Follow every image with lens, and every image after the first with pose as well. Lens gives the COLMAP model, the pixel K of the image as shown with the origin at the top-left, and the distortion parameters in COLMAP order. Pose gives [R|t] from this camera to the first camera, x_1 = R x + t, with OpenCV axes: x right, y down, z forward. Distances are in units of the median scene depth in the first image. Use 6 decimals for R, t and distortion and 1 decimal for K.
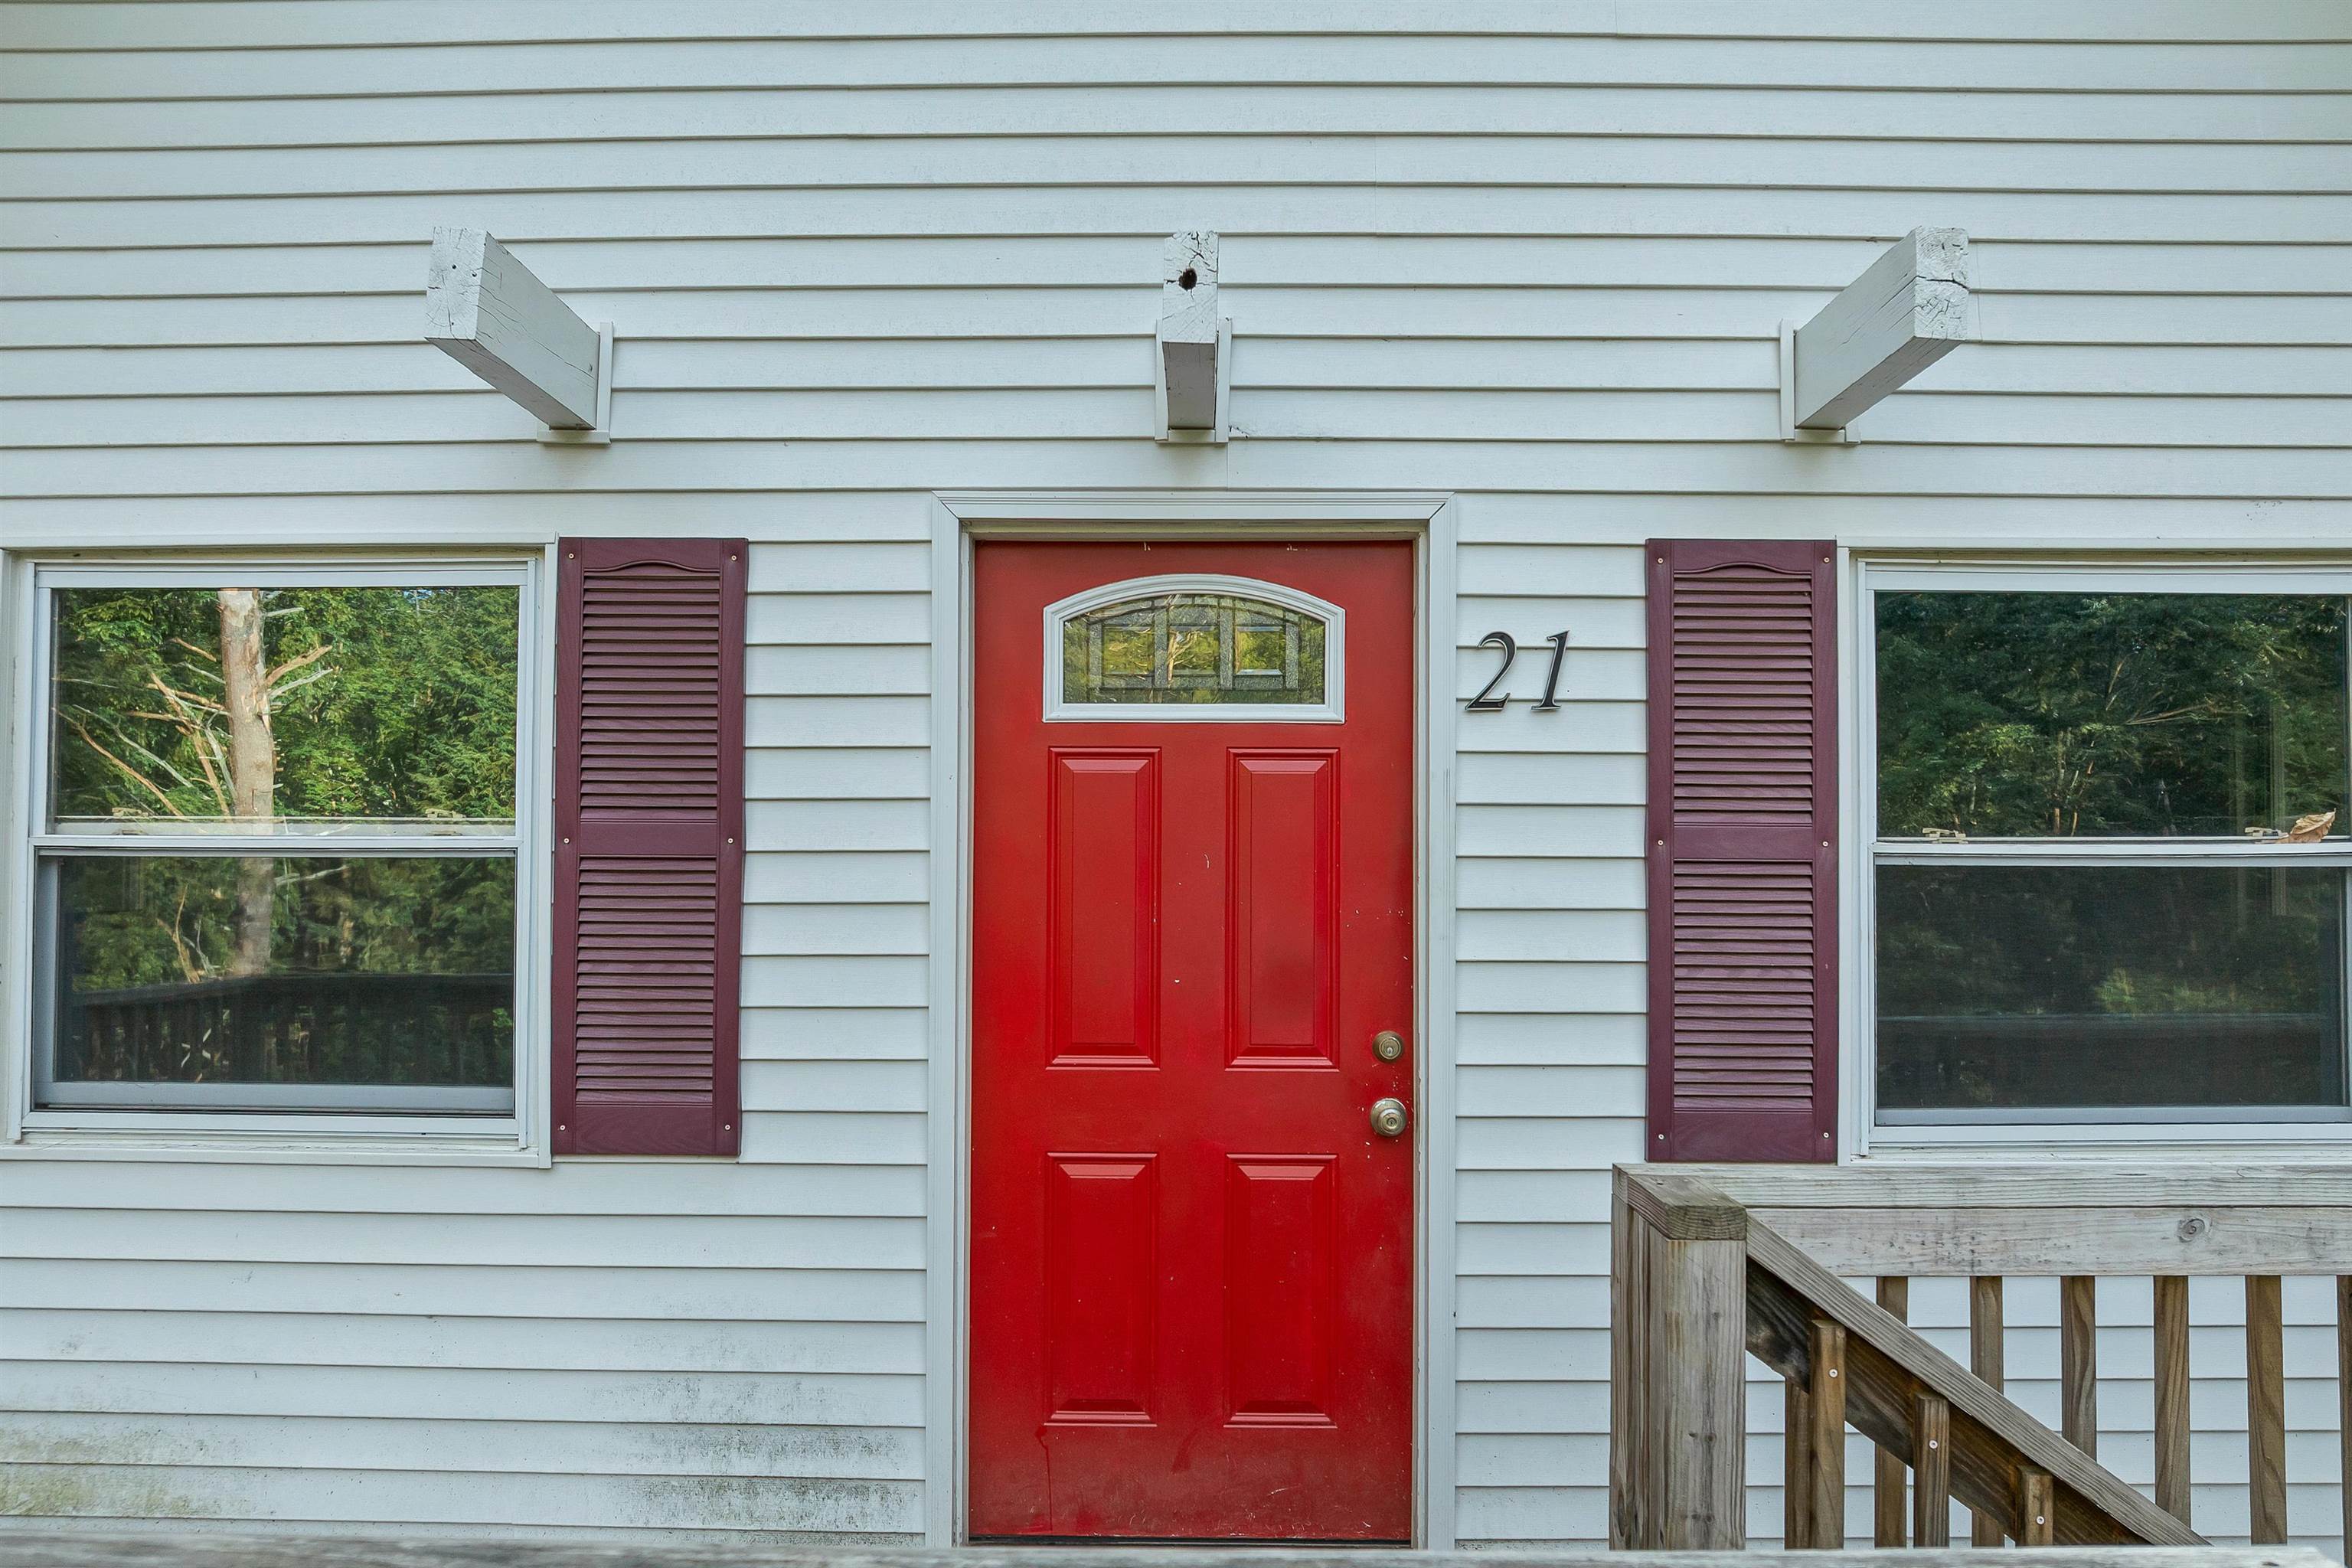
lens RADIAL K [[1715.0, 0, 1180.4], [0, 1715.0, 831.1], [0, 0, 1]] dist [-0.075461, 0.060265]
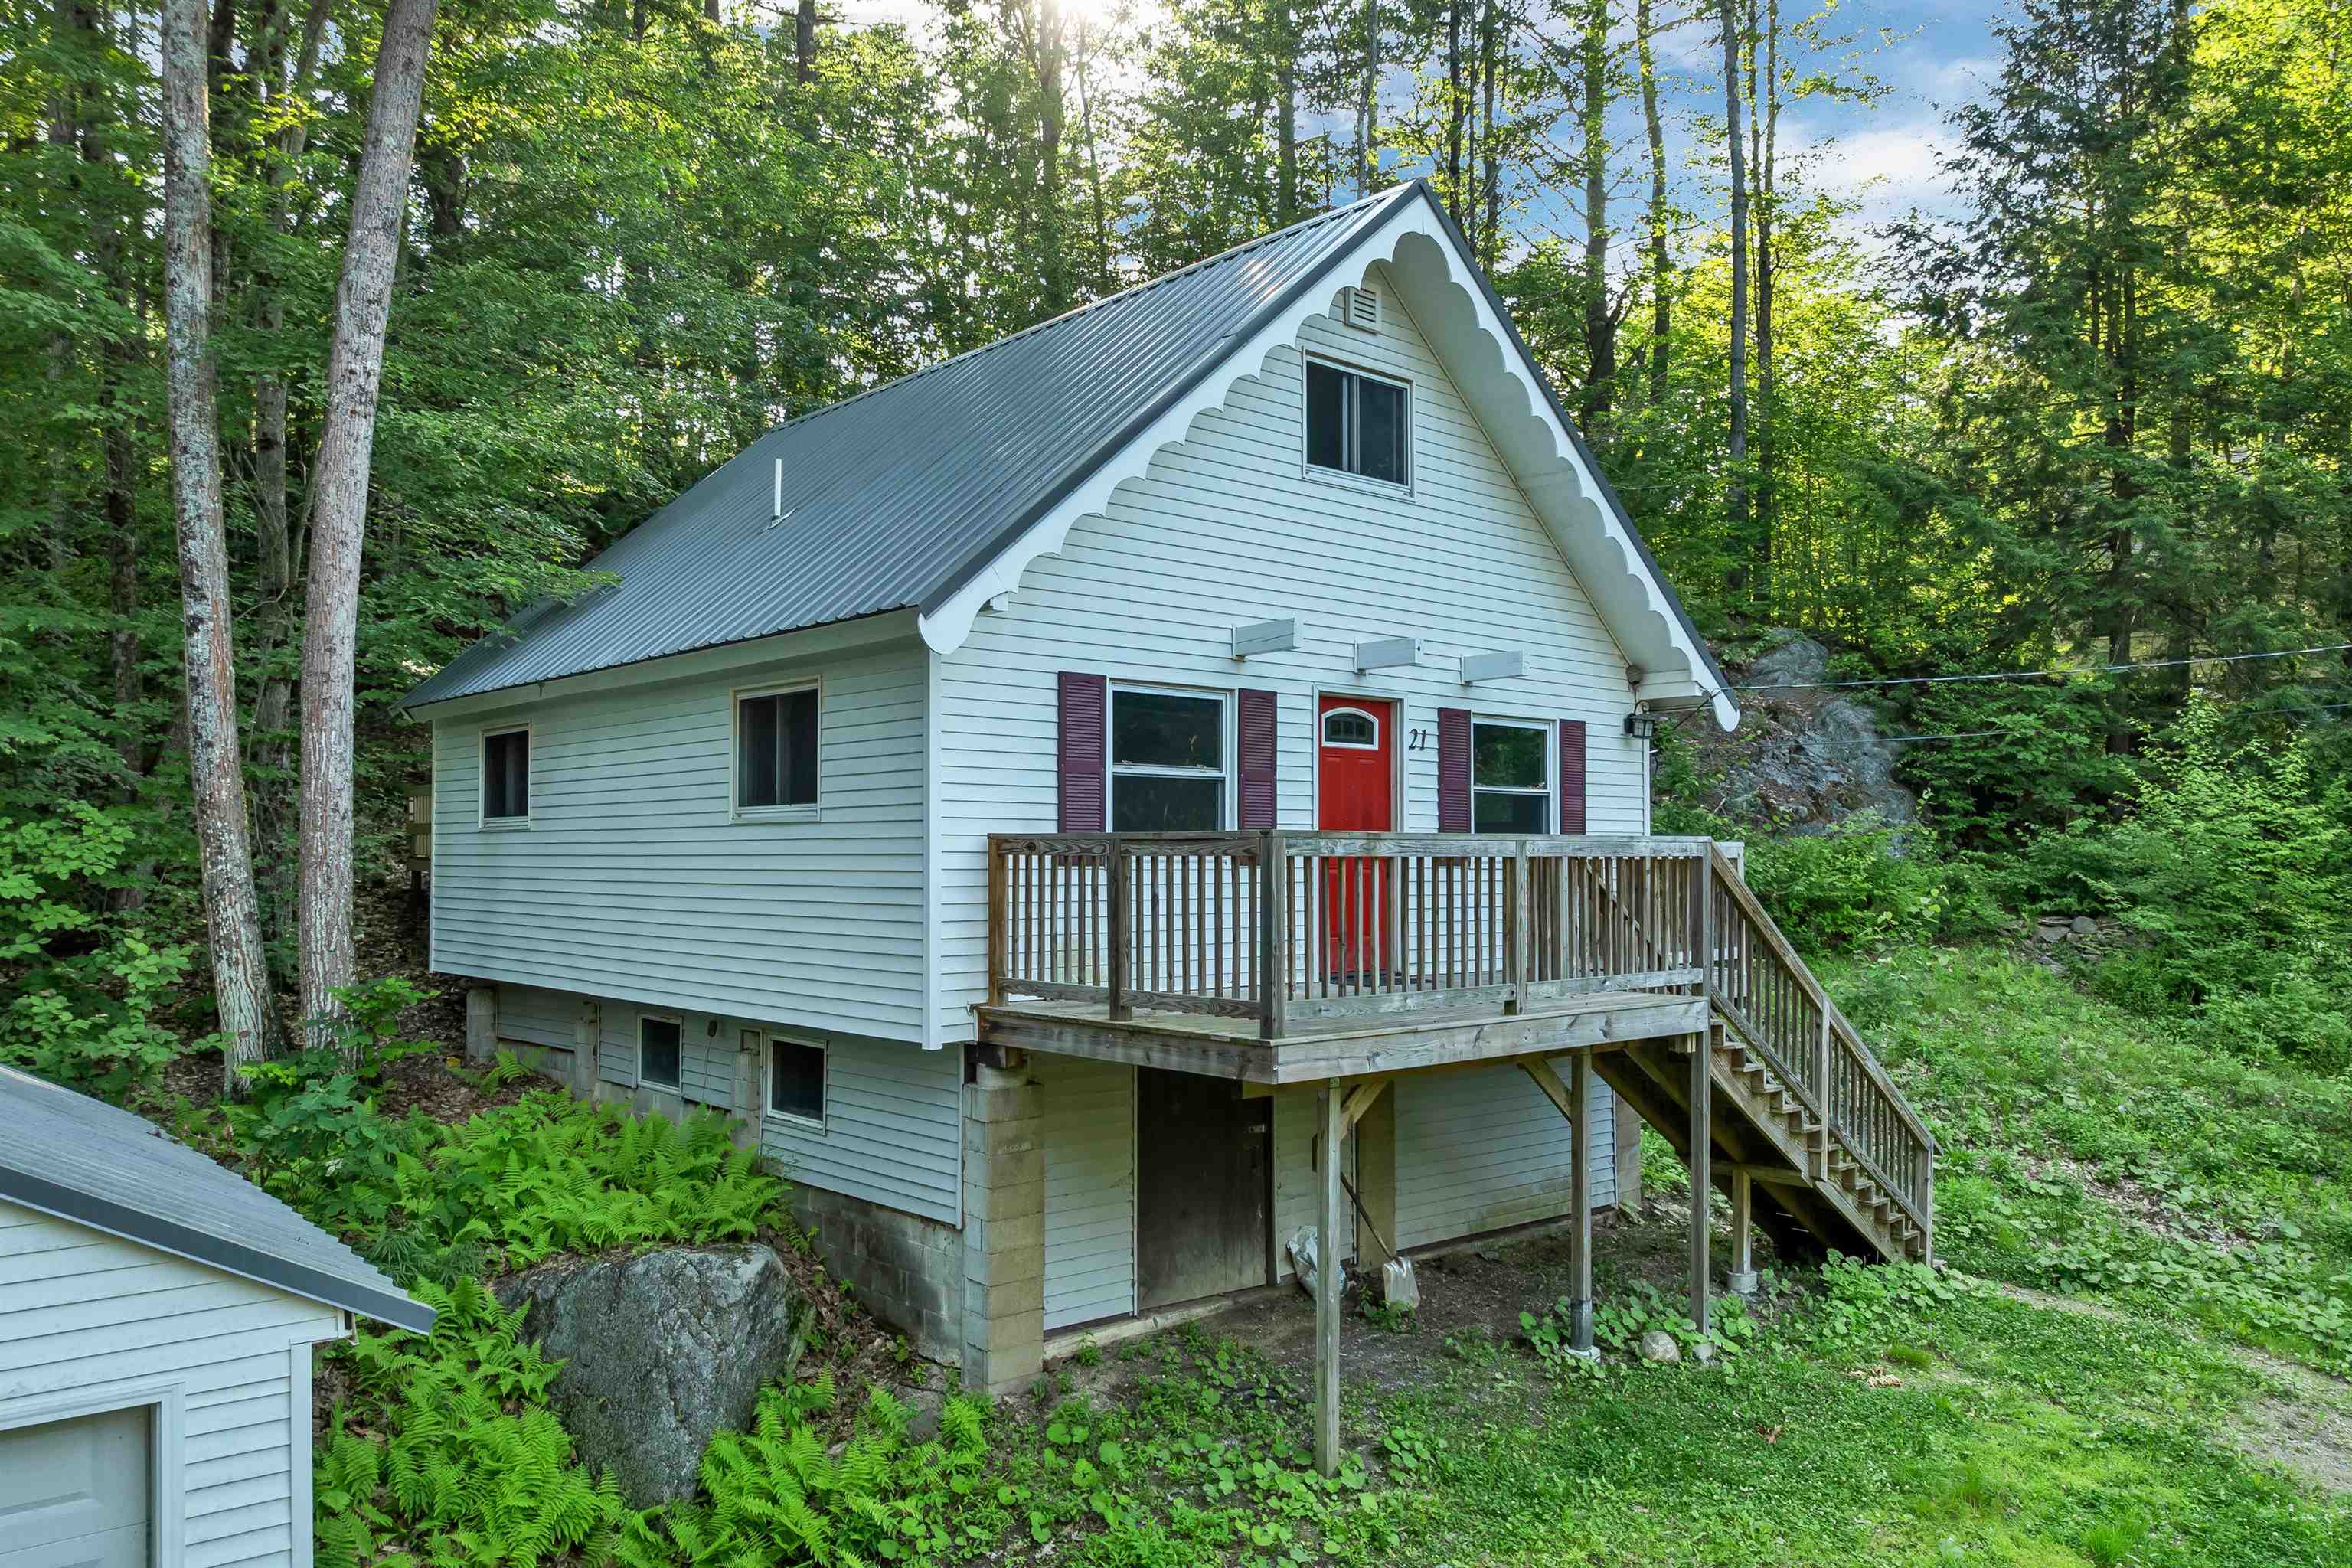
lens RADIAL K [[1710.0, 0, 1175.6], [0, 1710.0, 825.6], [0, 0, 1]] dist [-0.042494, 0.006826]
pose [[0.735111, 0.011757, 0.677845, -2.823852], [-0.008490, 0.999931, -0.008136, 0.138446], [-0.677894, 0.000226, 0.735160, -1.478094]]
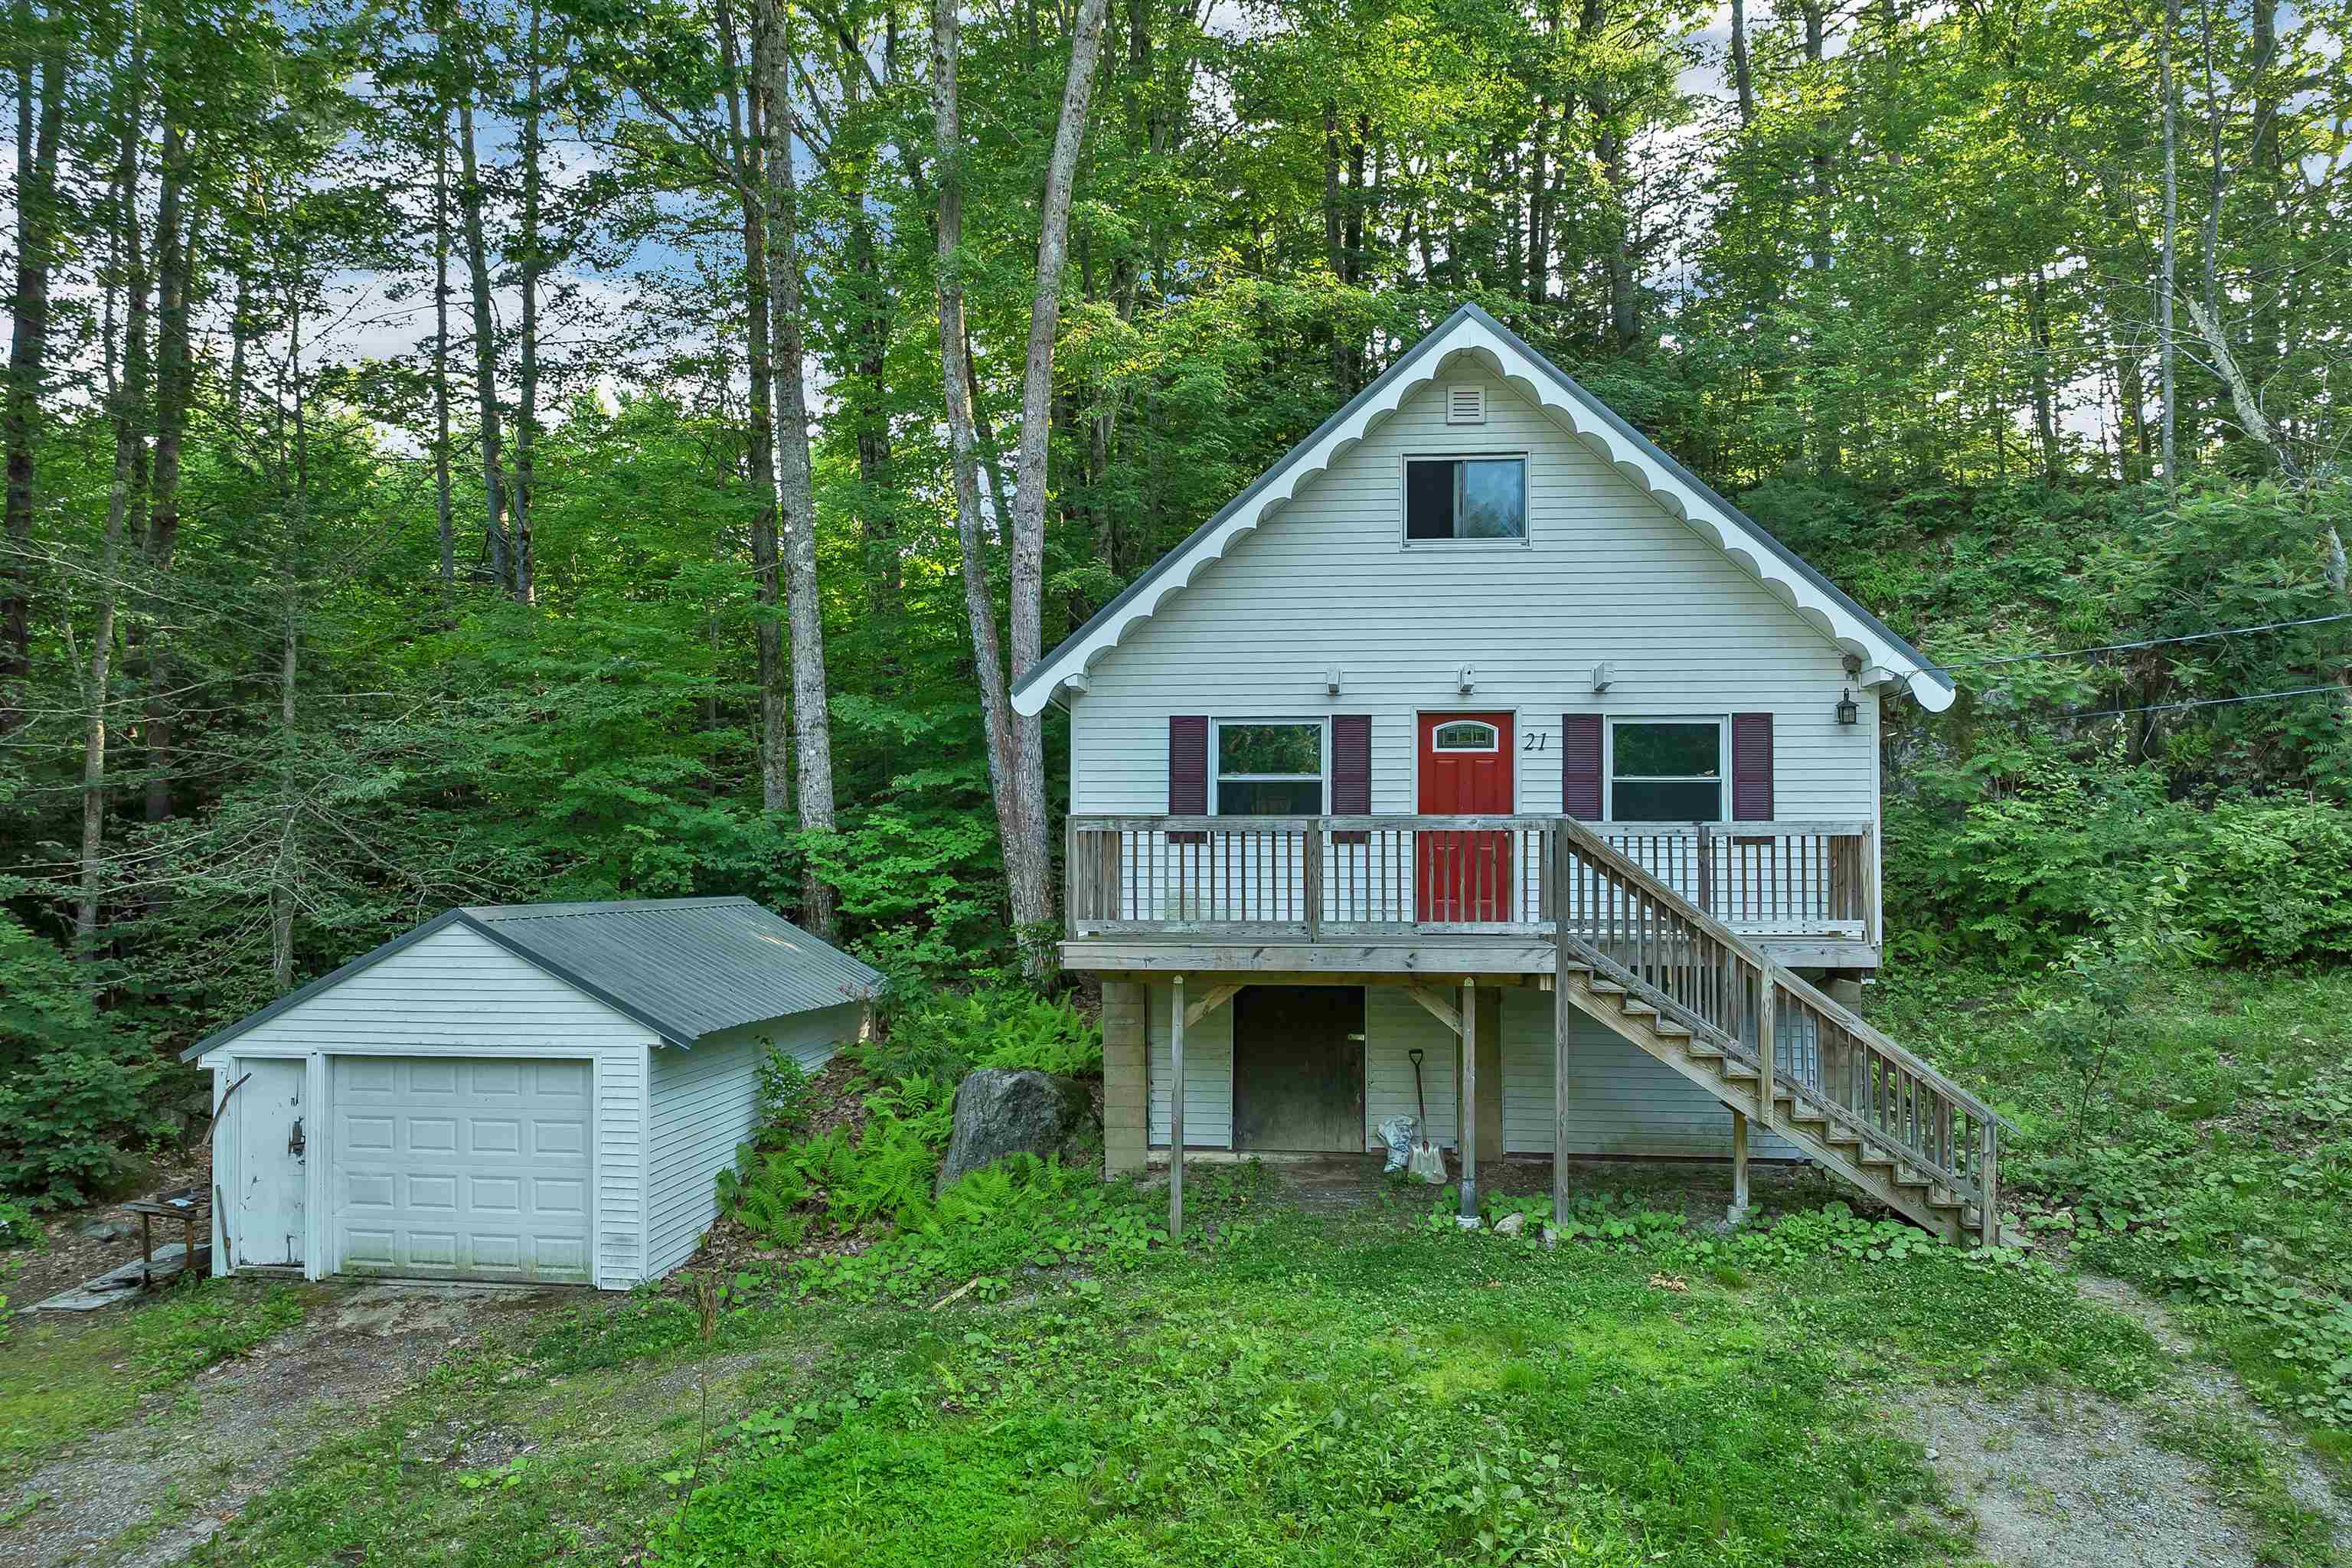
lens RADIAL K [[1710.0, 0, 1175.6], [0, 1710.0, 825.6], [0, 0, 1]] dist [-0.042494, 0.006826]
pose [[0.995969, -0.001792, -0.089678, -0.374898], [0.000483, 0.999893, -0.014618, 0.210381], [0.089695, 0.014516, 0.995864, -3.826311]]
